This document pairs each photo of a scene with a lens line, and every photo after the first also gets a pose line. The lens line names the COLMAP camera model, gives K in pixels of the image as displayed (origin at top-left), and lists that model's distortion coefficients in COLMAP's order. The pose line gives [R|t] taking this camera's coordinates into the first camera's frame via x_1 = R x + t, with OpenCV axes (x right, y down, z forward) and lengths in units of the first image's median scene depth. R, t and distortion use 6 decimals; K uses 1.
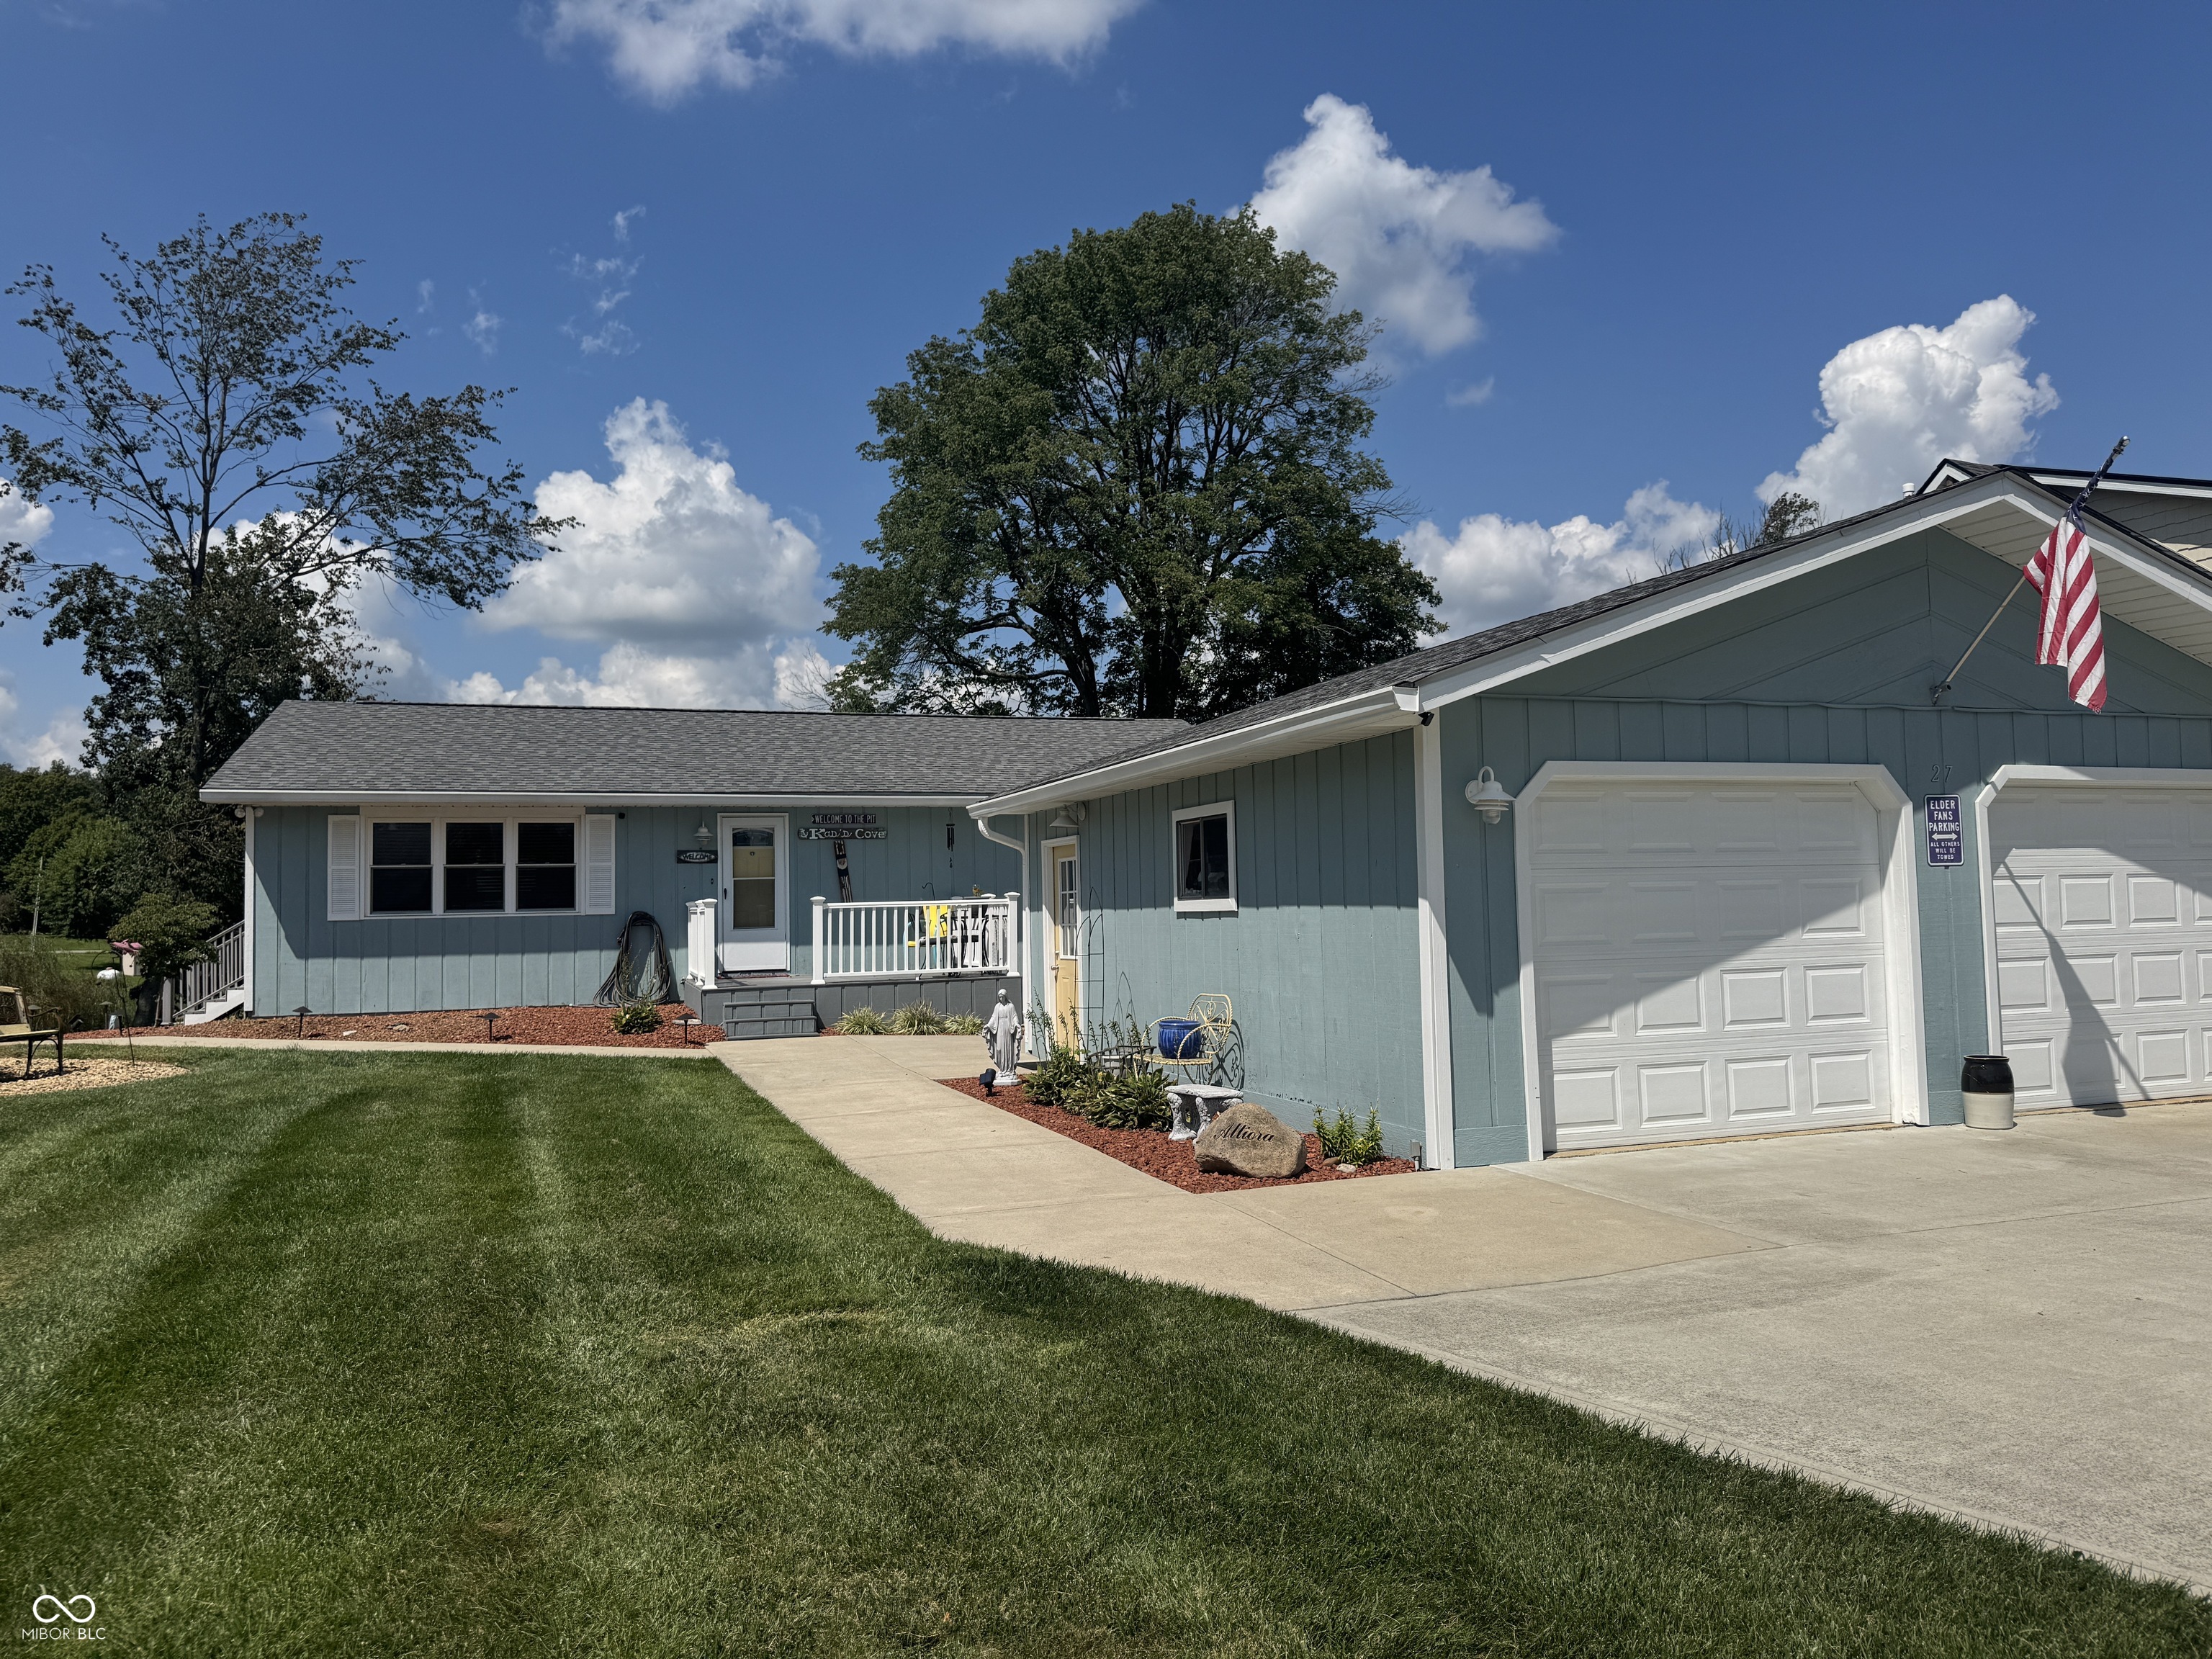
lens RADIAL K [[1519.2, 0, 1133.1], [0, 1519.2, 808.8], [0, 0, 1]] dist [0.040406, -0.024431]
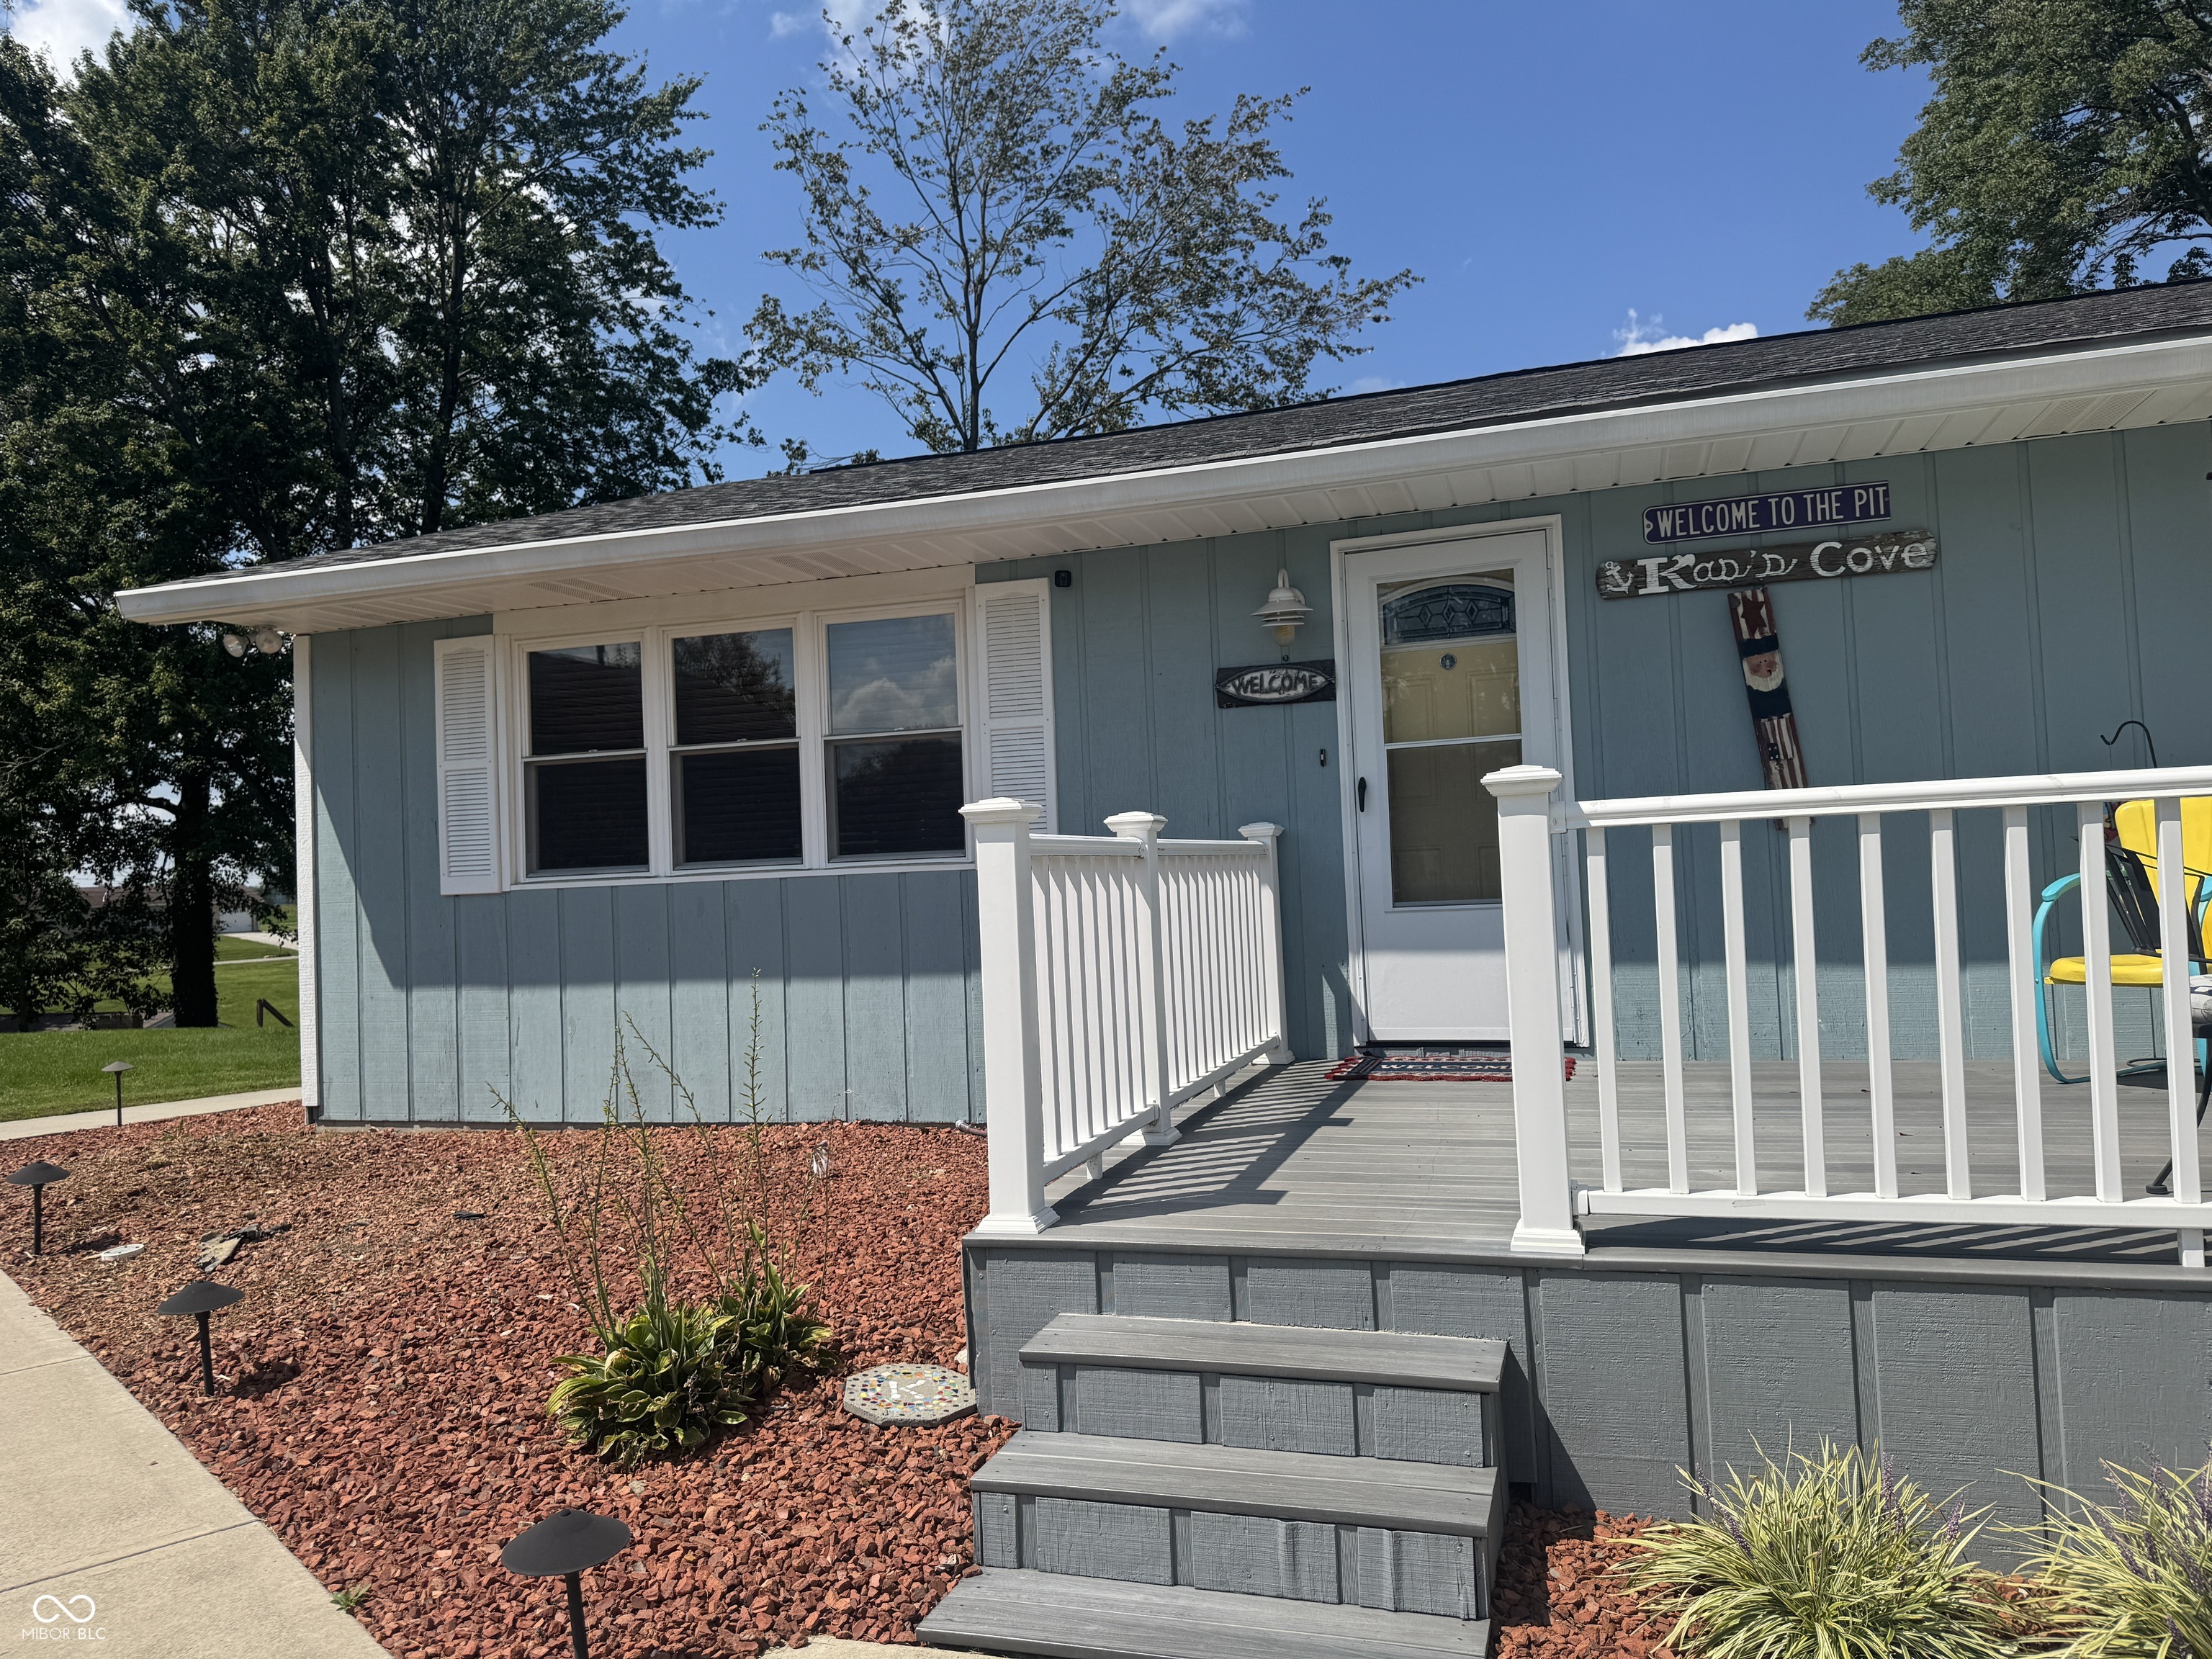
lens RADIAL K [[1582.9, 0, 1106.0], [0, 1582.9, 829.5], [0, 0, 1]] dist [0.118298, -0.192868]
pose [[0.800581, -0.031177, -0.598412, -0.062114], [0.063918, 0.997391, 0.033549, 0.026151], [0.595805, -0.065108, 0.800485, 0.381181]]
